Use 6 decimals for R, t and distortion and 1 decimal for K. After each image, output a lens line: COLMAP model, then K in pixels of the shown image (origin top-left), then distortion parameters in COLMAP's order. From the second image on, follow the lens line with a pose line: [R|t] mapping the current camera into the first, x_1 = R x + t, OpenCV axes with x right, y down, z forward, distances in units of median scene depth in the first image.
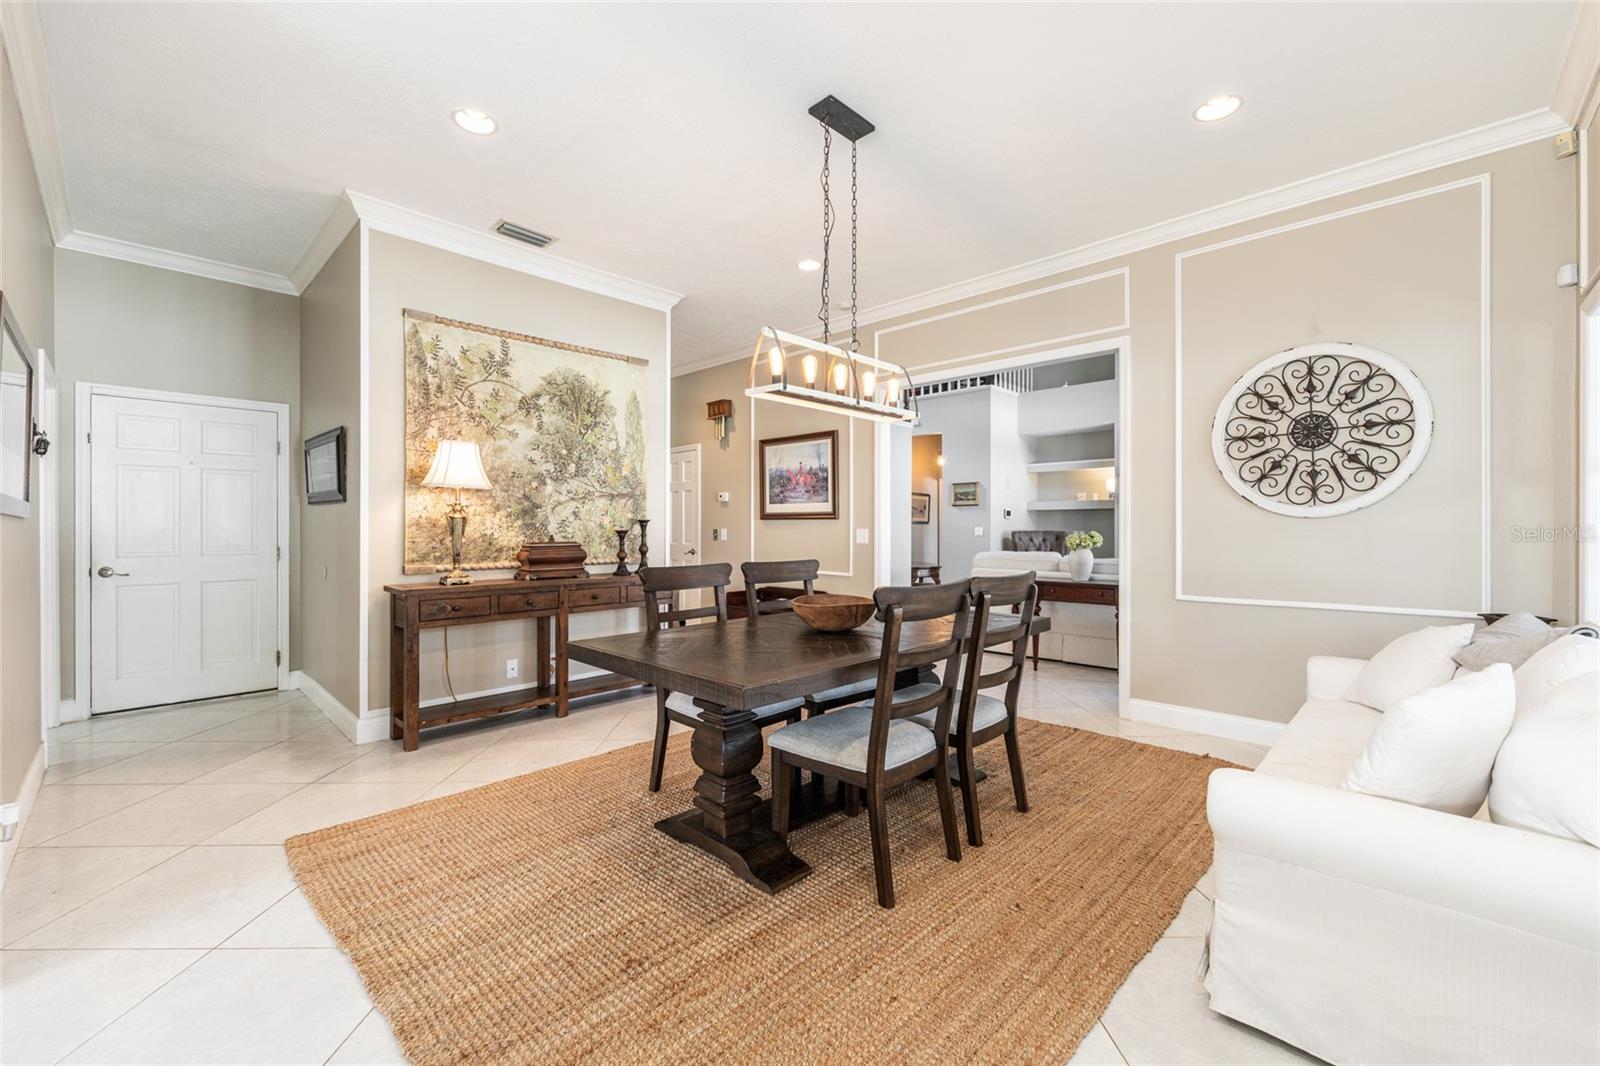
lens RADIAL K [[643.3, 0, 807.4], [0, 643.3, 527.2], [0, 0, 1]] dist [-0.003748, 0.000573]
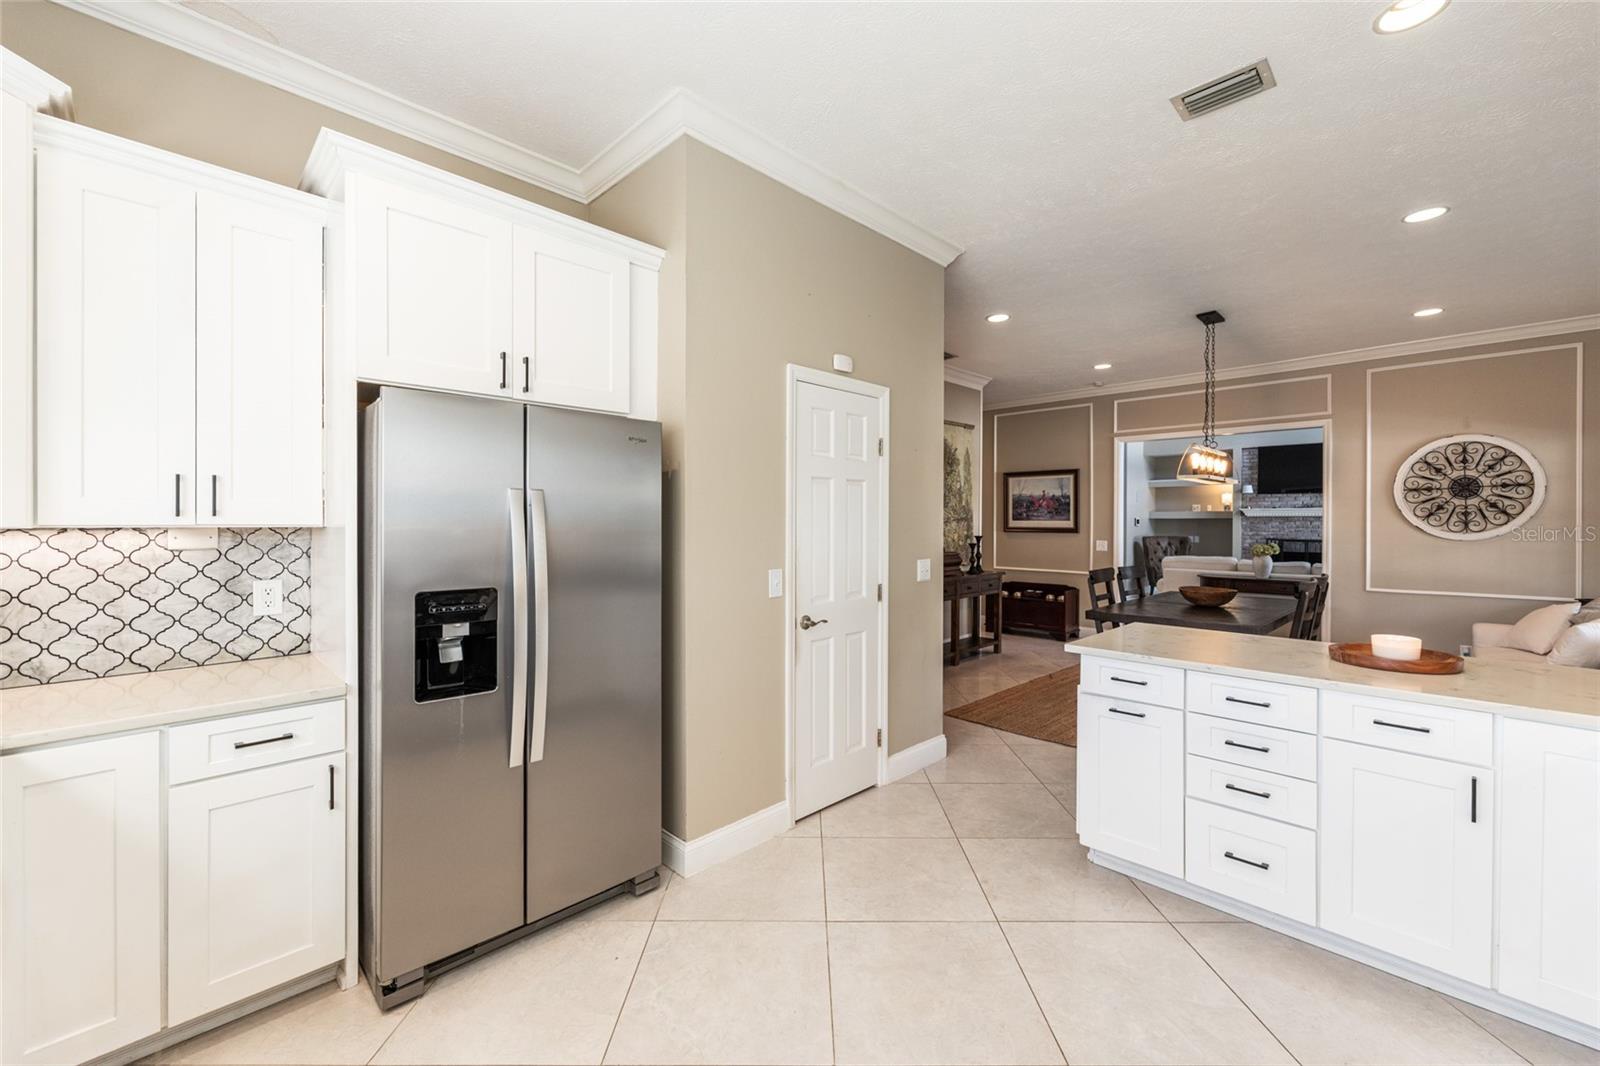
lens RADIAL K [[643.3, 0, 808.2], [0, 643.3, 523.7], [0, 0, 1]] dist [-0.003748, 0.000573]
pose [[0.999798, 0.002462, -0.019954, -0.805305], [-0.002422, 0.999995, 0.002026, -0.054151], [0.019959, -0.001977, 0.999799, -0.626900]]
